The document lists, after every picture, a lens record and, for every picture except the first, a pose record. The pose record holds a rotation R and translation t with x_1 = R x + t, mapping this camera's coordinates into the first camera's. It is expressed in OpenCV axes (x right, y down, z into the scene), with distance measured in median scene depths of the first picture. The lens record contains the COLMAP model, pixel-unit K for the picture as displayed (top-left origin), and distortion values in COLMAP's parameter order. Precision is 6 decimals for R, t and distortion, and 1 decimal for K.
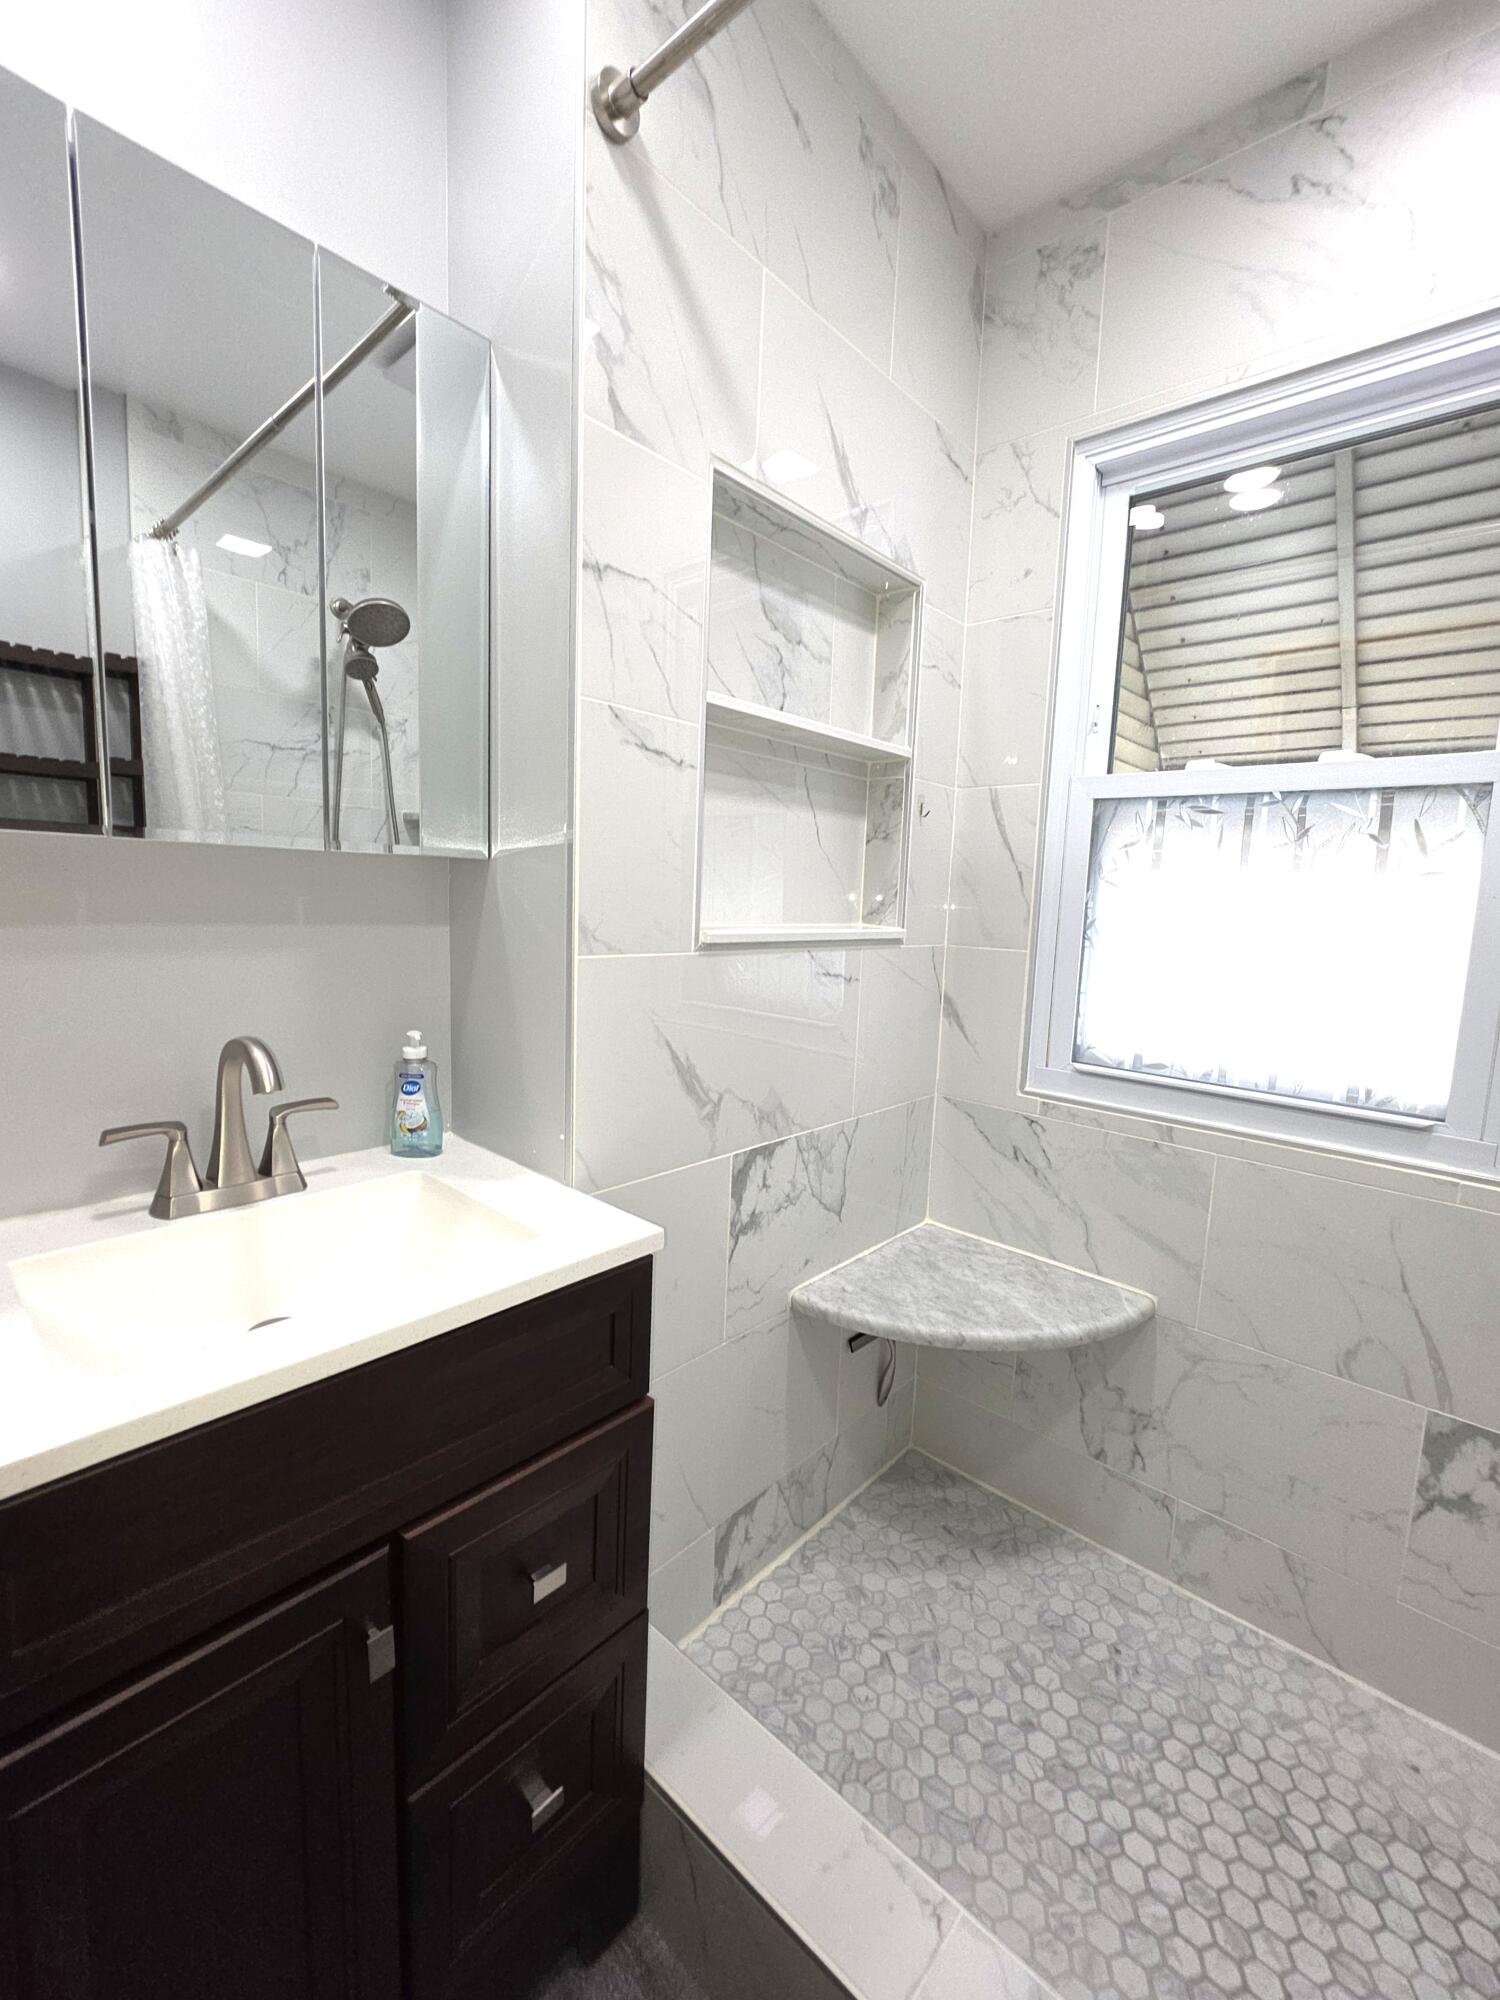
lens RADIAL K [[844.2, 0, 758.3], [0, 844.2, 997.5], [0, 0, 1]] dist [-0.000960, 0.000853]
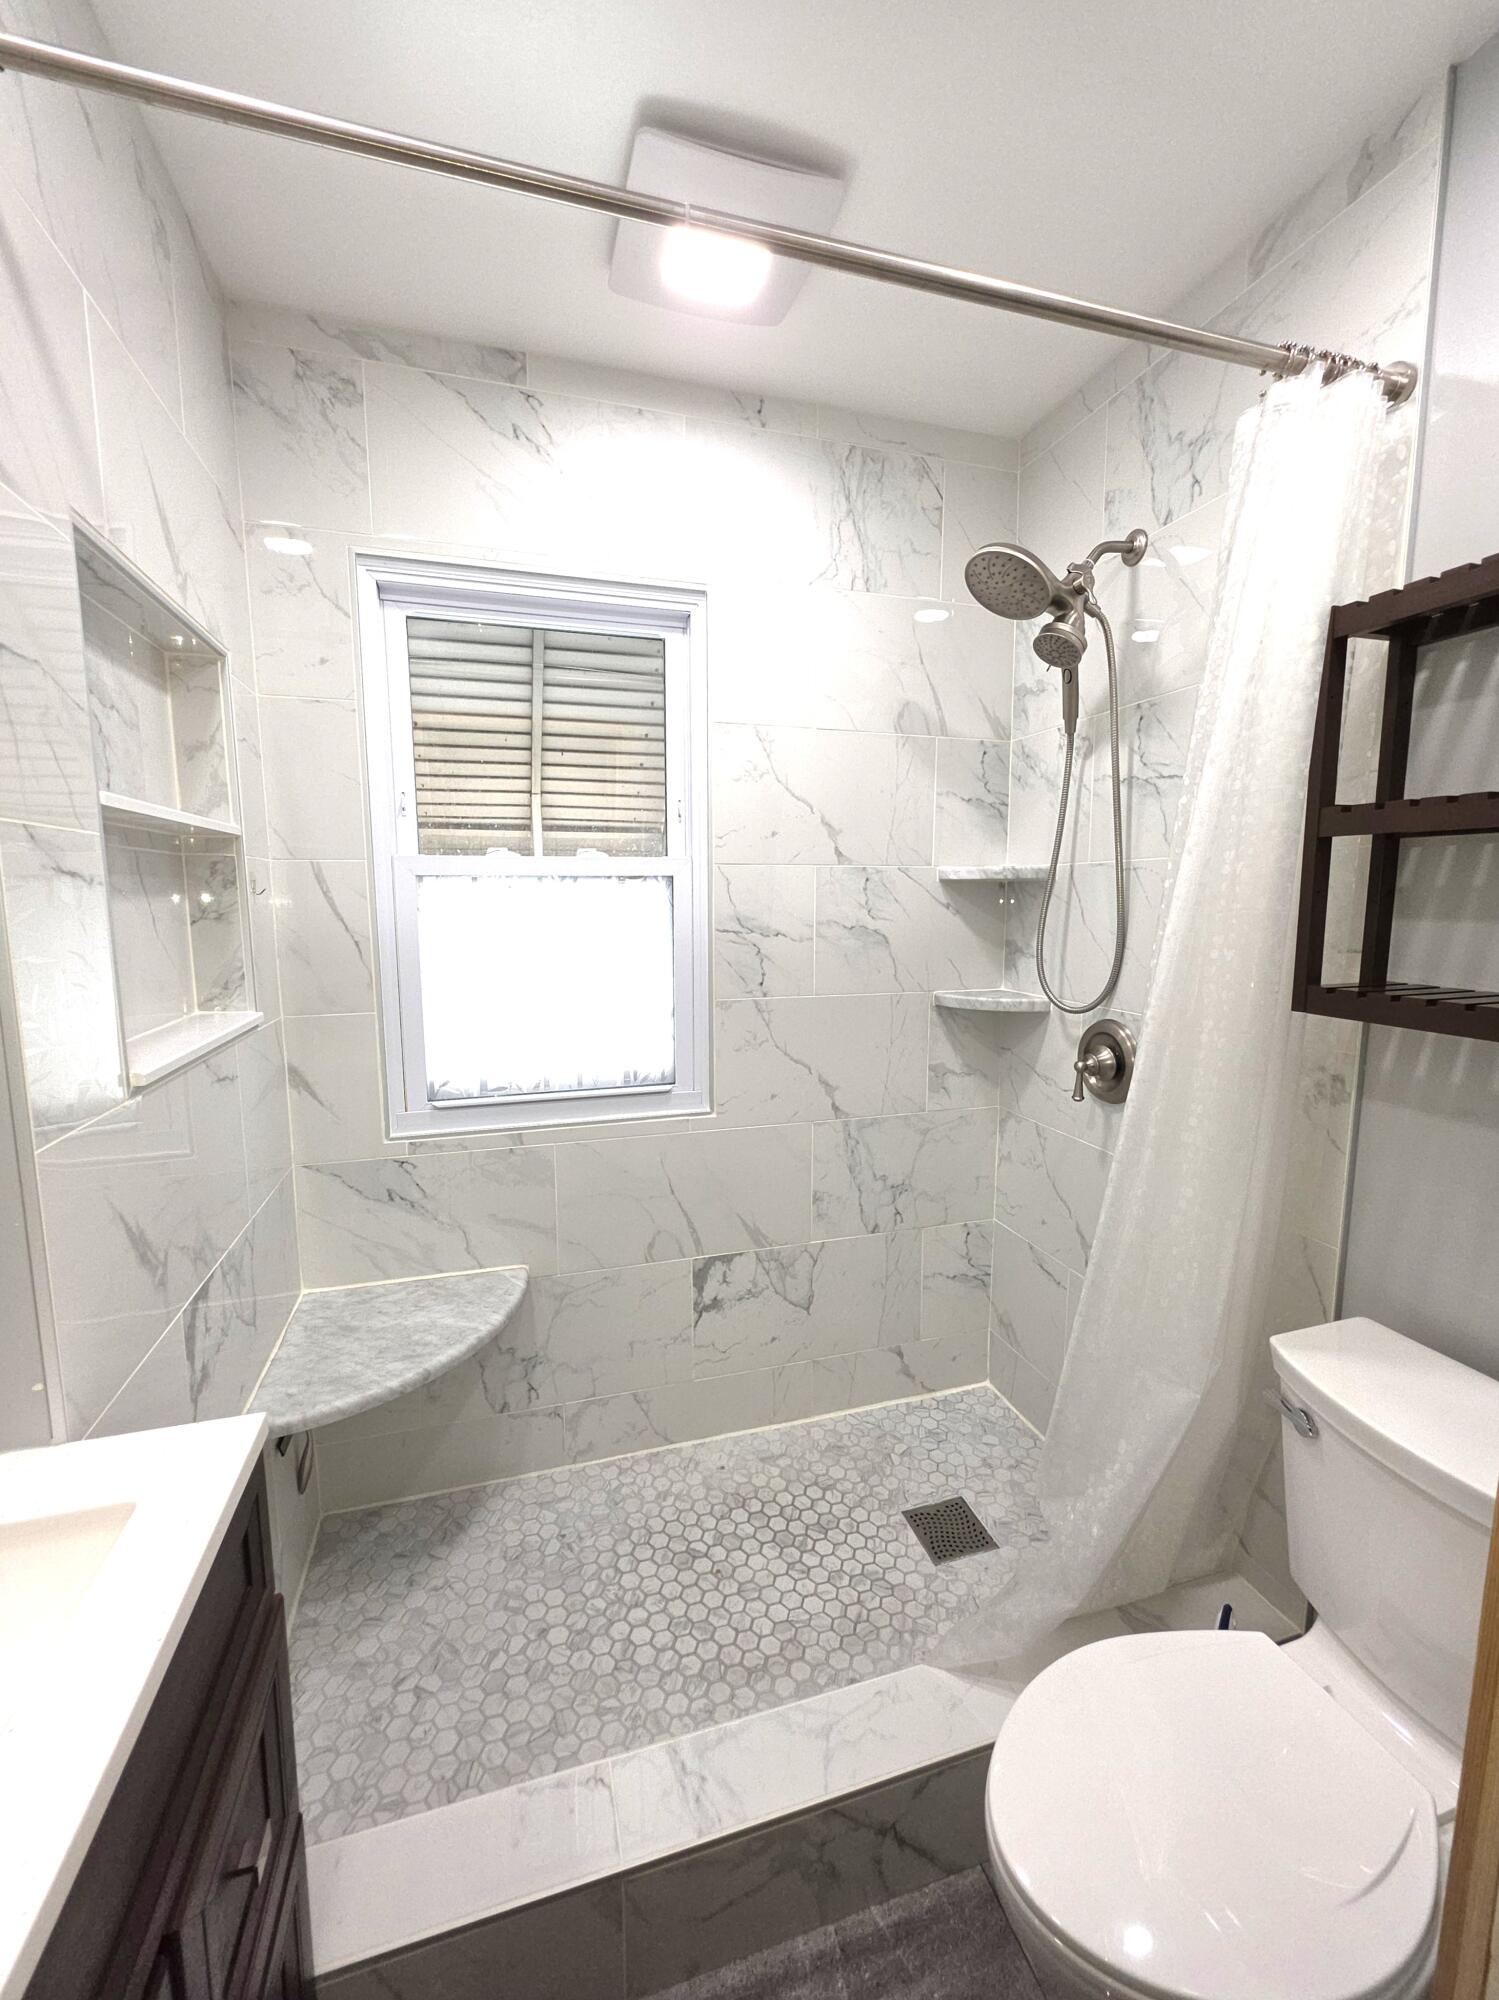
lens RADIAL K [[803.2, 0, 749.5], [0, 803.2, 1000.0], [0, 0, 1]] dist [0.000884, 0.000963]
pose [[0.528466, -0.148164, 0.835925, -0.336084], [0.127596, 0.987330, 0.094335, -0.124090], [-0.839311, 0.056808, 0.540676, 0.038134]]
